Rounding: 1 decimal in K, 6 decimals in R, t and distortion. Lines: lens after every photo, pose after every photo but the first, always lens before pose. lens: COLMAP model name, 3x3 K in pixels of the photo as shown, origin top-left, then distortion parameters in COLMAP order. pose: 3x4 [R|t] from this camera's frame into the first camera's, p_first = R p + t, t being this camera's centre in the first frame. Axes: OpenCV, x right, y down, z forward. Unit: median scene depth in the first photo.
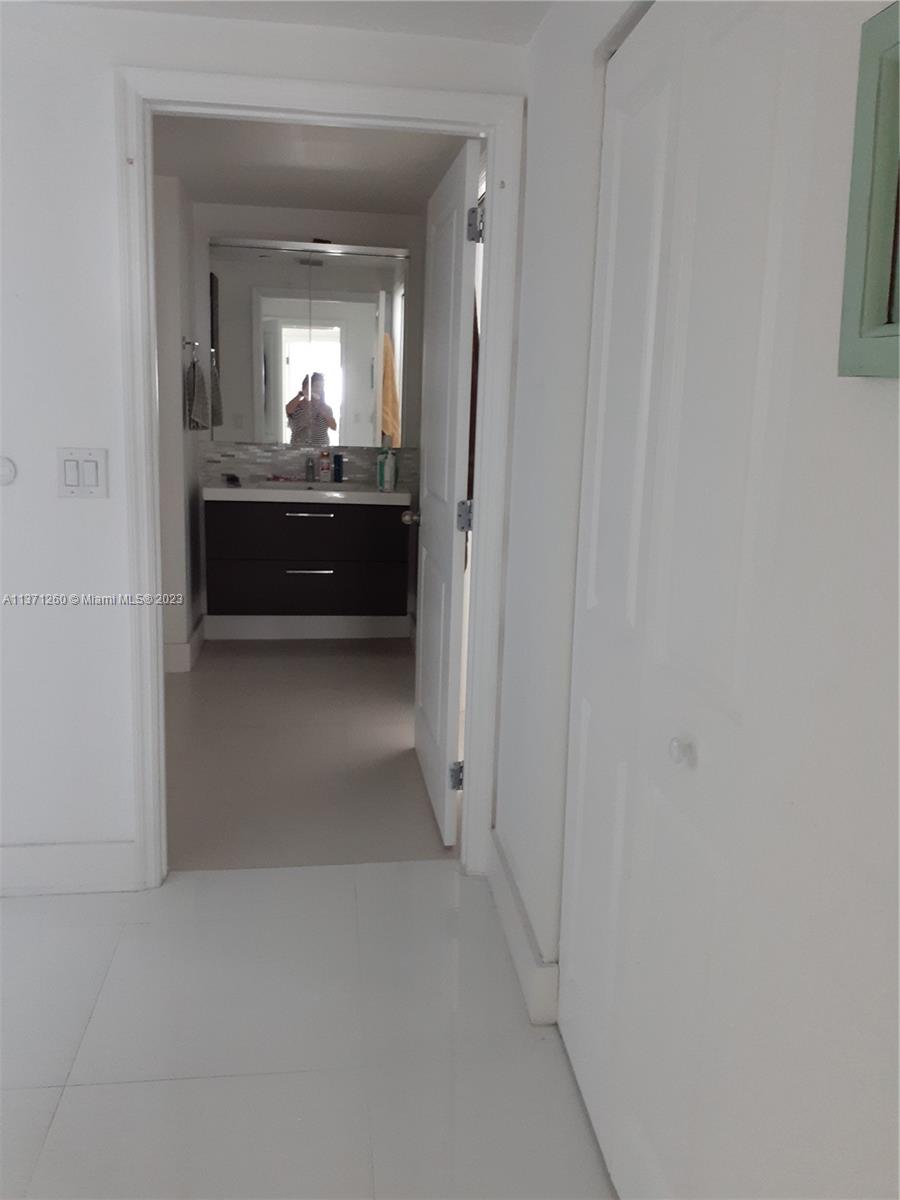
lens RADIAL K [[963.1, 0, 453.8], [0, 963.1, 594.0], [0, 0, 1]] dist [0.081604, -0.097834]
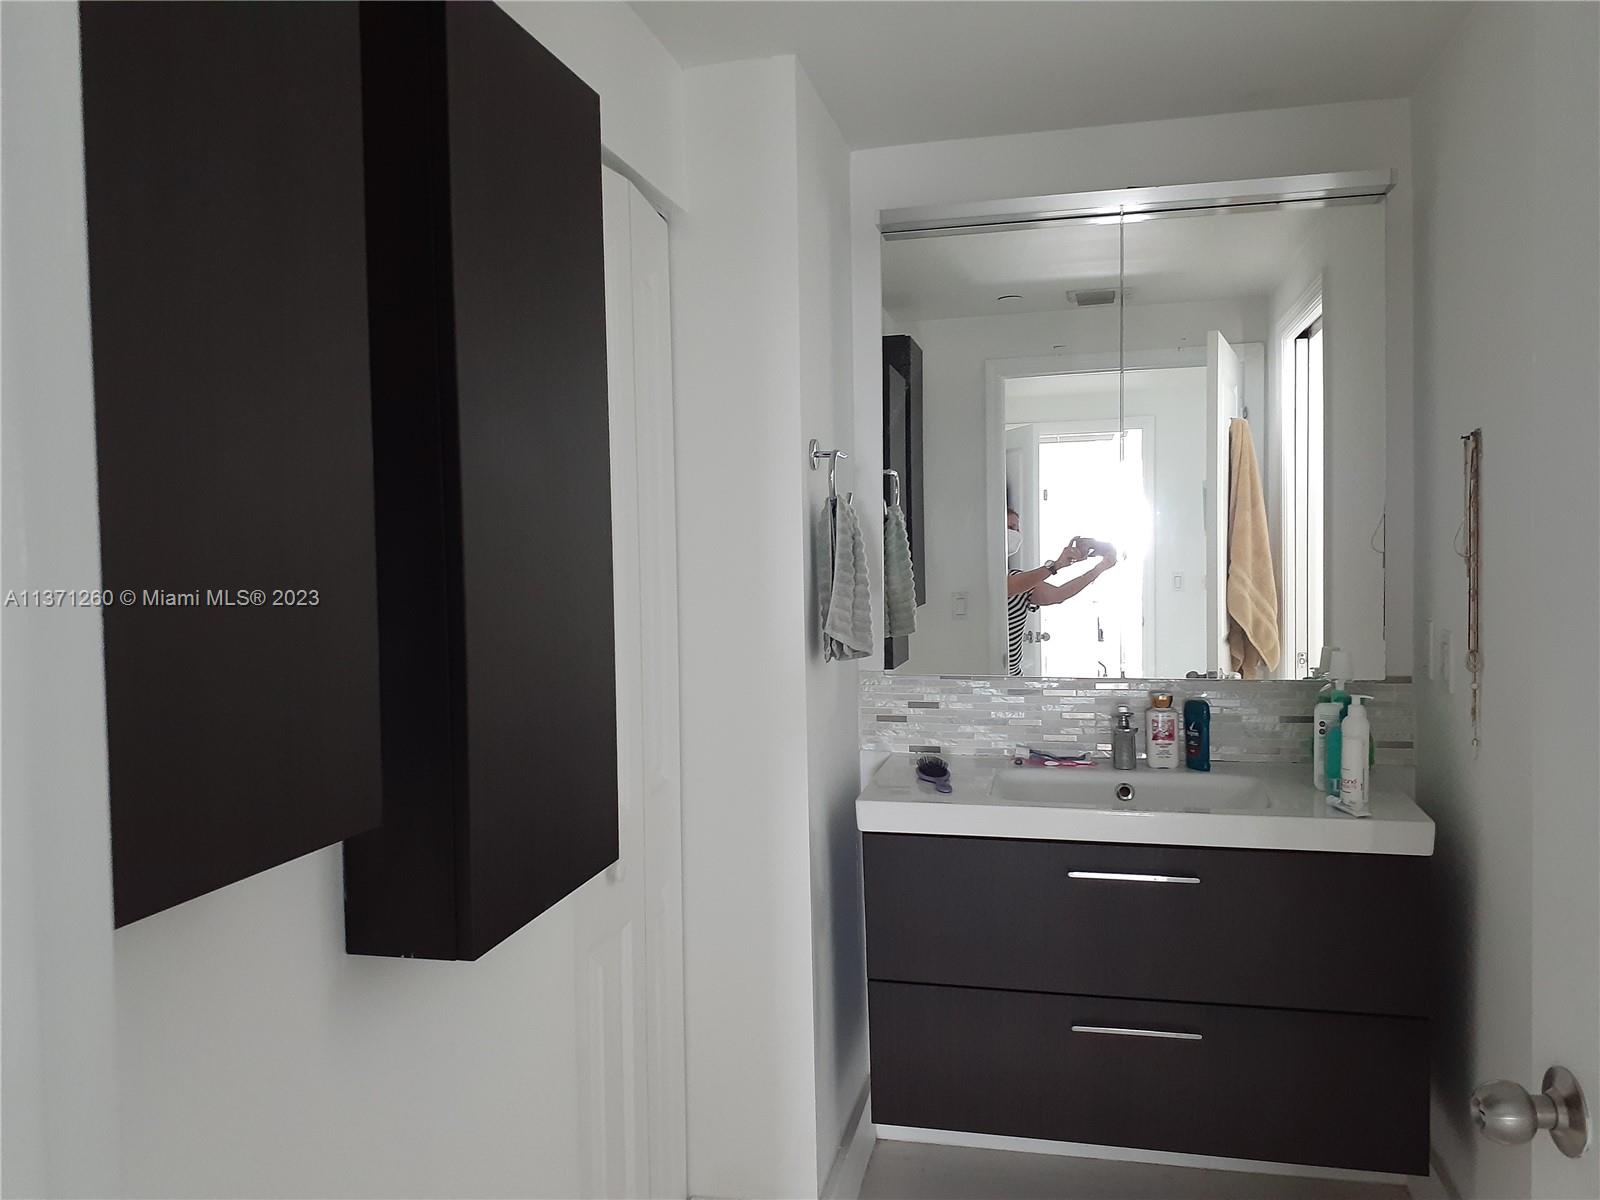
lens RADIAL K [[1284.1, 0, 743.8], [0, 1284.1, 598.8], [0, 0, 1]] dist [0.081604, -0.097834]
pose [[0.922891, -0.038060, -0.383176, -0.086027], [-0.024407, 0.987320, -0.156853, -0.097813], [0.384287, 0.154110, 0.910260, 0.440917]]
